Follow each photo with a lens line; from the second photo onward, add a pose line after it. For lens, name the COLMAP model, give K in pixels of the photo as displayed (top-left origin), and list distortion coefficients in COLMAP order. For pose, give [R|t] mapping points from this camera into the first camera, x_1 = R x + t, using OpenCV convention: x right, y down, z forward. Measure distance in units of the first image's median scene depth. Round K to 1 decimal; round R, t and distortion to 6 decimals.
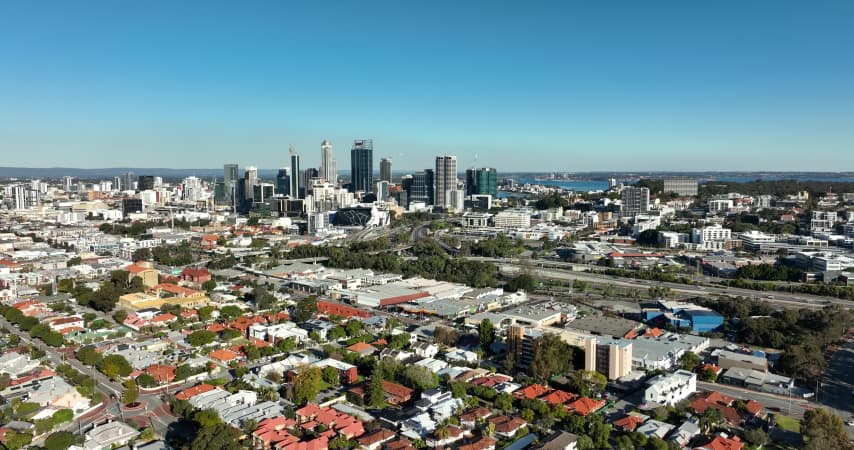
lens RADIAL K [[600.1, 0, 432.4], [0, 600.1, 221.3], [0, 0, 1]] dist [-0.002665, 0.016824]
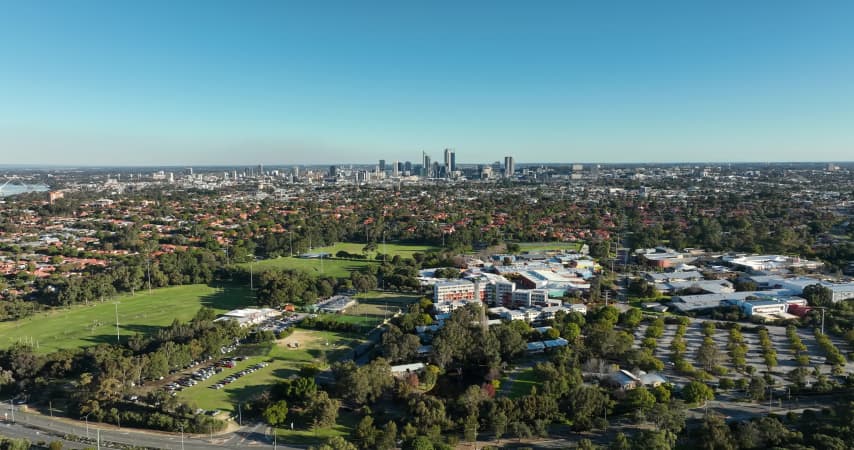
lens RADIAL K [[600.1, 0, 427.8], [0, 600.1, 227.7], [0, 0, 1]] dist [-0.002665, 0.016824]
pose [[0.841973, -0.060670, 0.536097, -1.911354], [0.049516, 0.998153, 0.035192, 0.100848], [-0.537242, -0.003085, 0.843423, -1.123264]]
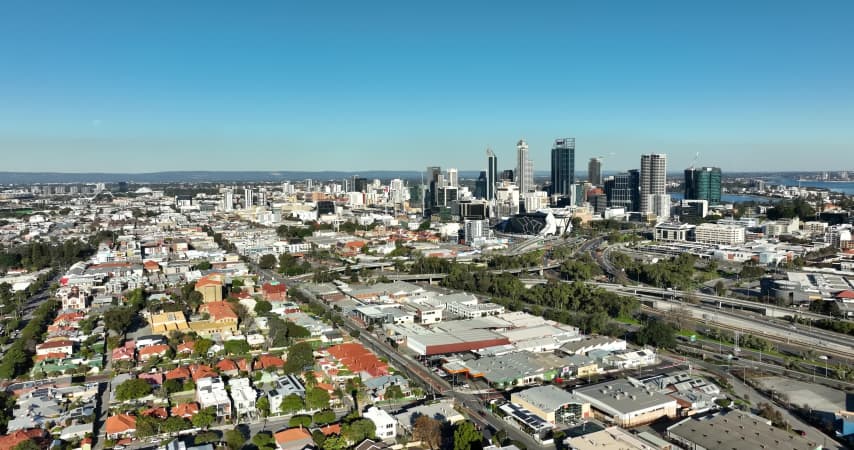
lens RADIAL K [[600.1, 0, 430.5], [0, 600.1, 224.6], [0, 0, 1]] dist [-0.002665, 0.016824]
pose [[0.924597, 0.024797, -0.380138, 0.064977], [-0.023417, 0.999692, 0.008256, -0.009079], [0.380225, 0.001268, 0.924893, 0.101172]]
